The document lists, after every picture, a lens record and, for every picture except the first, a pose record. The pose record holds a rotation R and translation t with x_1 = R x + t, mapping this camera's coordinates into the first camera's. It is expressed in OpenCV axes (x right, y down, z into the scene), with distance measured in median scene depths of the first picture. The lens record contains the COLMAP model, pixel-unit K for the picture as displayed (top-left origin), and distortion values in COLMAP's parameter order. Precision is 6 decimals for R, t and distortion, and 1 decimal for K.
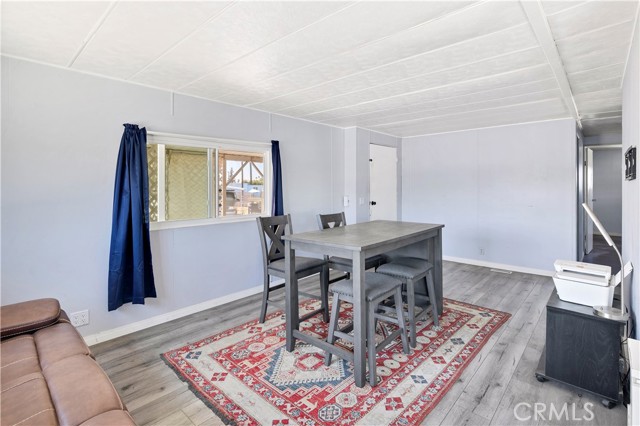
lens RADIAL K [[309.0, 0, 322.8], [0, 309.0, 186.0], [0, 0, 1]] dist [0.002381, 0.000230]
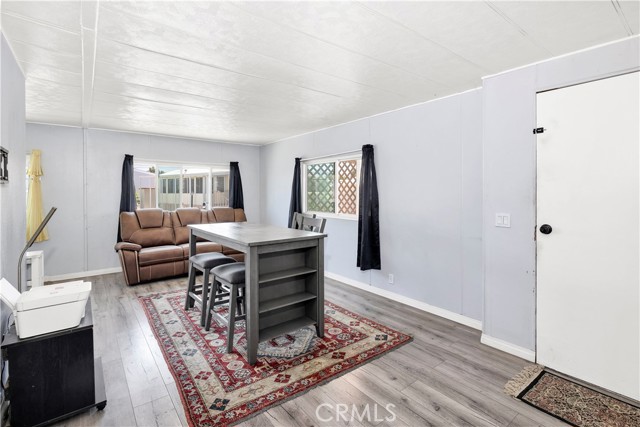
lens RADIAL K [[309.0, 0, 317.4], [0, 309.0, 193.3], [0, 0, 1]] dist [0.002381, 0.000230]
pose [[-0.181146, 0.007705, -0.983426, 1.250851], [-0.008471, 0.999920, 0.009394, 0.005037], [0.983420, 0.010032, -0.181066, 1.502245]]
